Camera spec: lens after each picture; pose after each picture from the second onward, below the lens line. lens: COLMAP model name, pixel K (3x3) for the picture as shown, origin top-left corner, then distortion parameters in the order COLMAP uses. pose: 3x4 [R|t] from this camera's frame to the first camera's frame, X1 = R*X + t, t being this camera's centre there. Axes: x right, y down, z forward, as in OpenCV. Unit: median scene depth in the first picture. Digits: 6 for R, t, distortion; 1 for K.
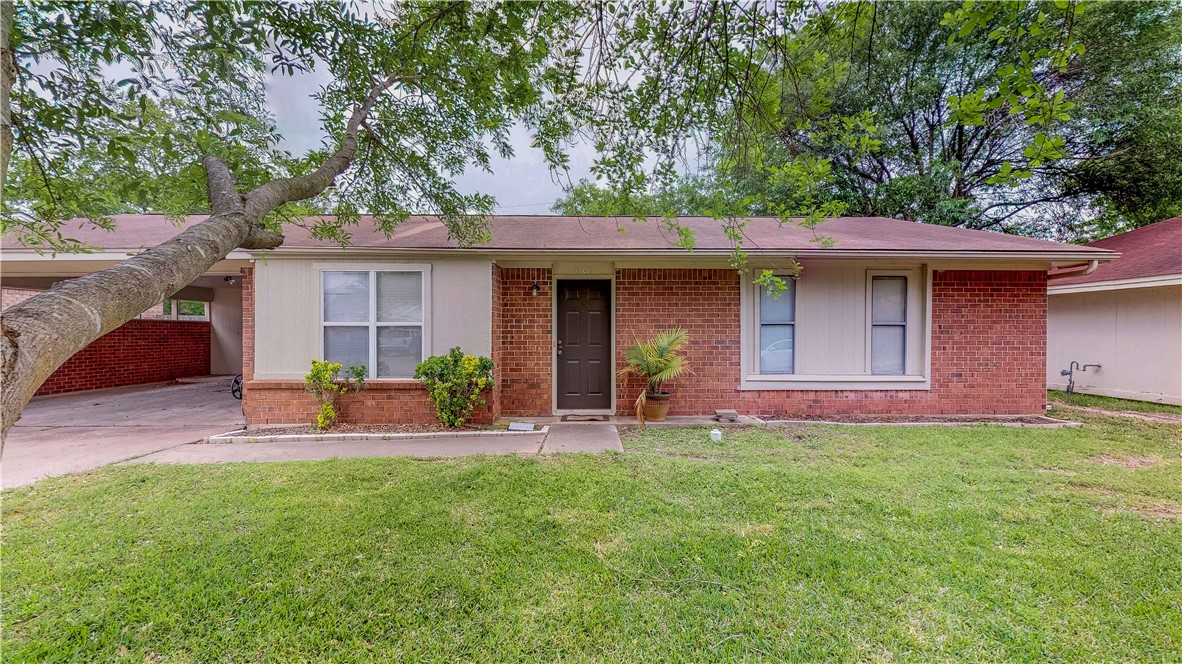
lens RADIAL K [[393.0, 0, 595.4], [0, 393.0, 333.6], [0, 0, 1]] dist [-0.000772, -0.000475]
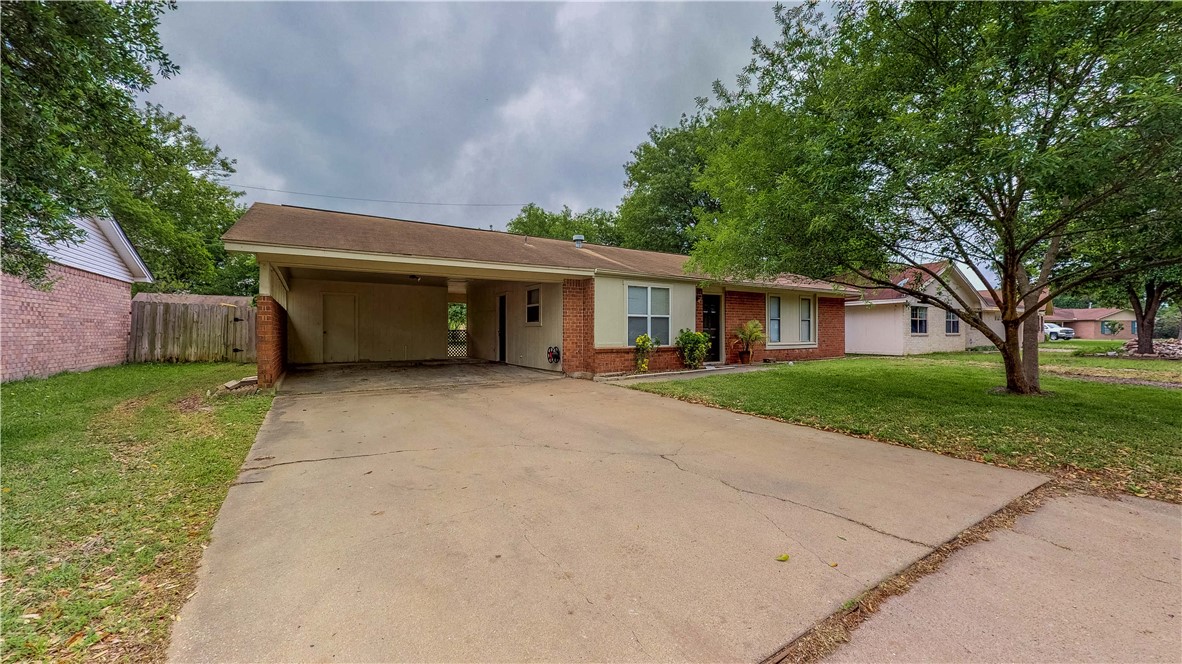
lens RADIAL K [[393.0, 0, 595.4], [0, 393.0, 333.6], [0, 0, 1]] dist [-0.000772, -0.000475]
pose [[0.879399, -0.006779, 0.476037, -1.650130], [0.004565, 0.999973, 0.005808, 0.046304], [-0.476063, -0.002934, 0.879406, -0.481449]]
